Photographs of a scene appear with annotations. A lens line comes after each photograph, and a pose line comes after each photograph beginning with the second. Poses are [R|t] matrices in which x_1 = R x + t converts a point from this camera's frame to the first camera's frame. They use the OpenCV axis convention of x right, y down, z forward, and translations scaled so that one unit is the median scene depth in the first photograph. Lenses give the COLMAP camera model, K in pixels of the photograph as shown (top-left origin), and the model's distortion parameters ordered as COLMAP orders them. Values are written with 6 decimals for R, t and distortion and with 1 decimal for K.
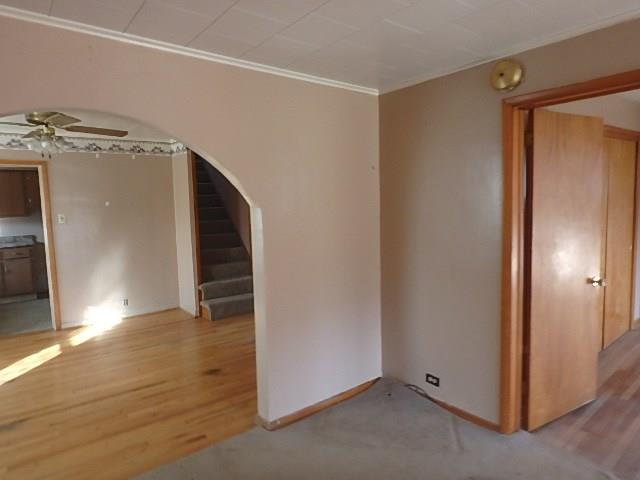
lens RADIAL K [[398.5, 0, 323.7], [0, 398.5, 234.4], [0, 0, 1]] dist [-0.032064, 0.010518]
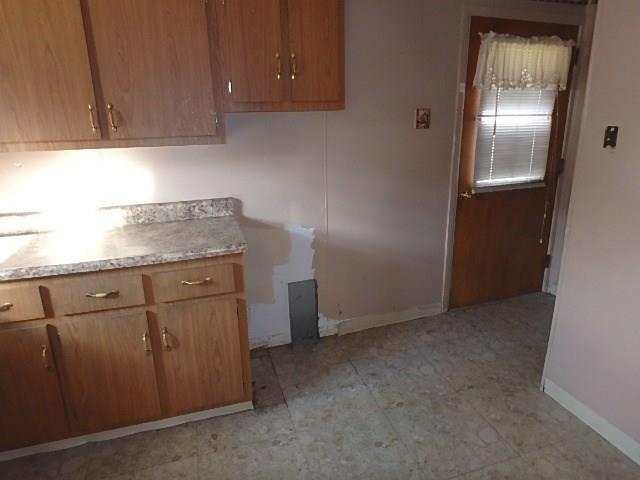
lens RADIAL K [[398.5, 0, 318.4], [0, 398.5, 235.3], [0, 0, 1]] dist [-0.032064, 0.010518]
pose [[0.935665, 0.108251, -0.335876, -1.296937], [-0.045408, 0.980808, 0.189613, -0.083778], [0.349955, -0.162163, 0.922624, 1.648613]]
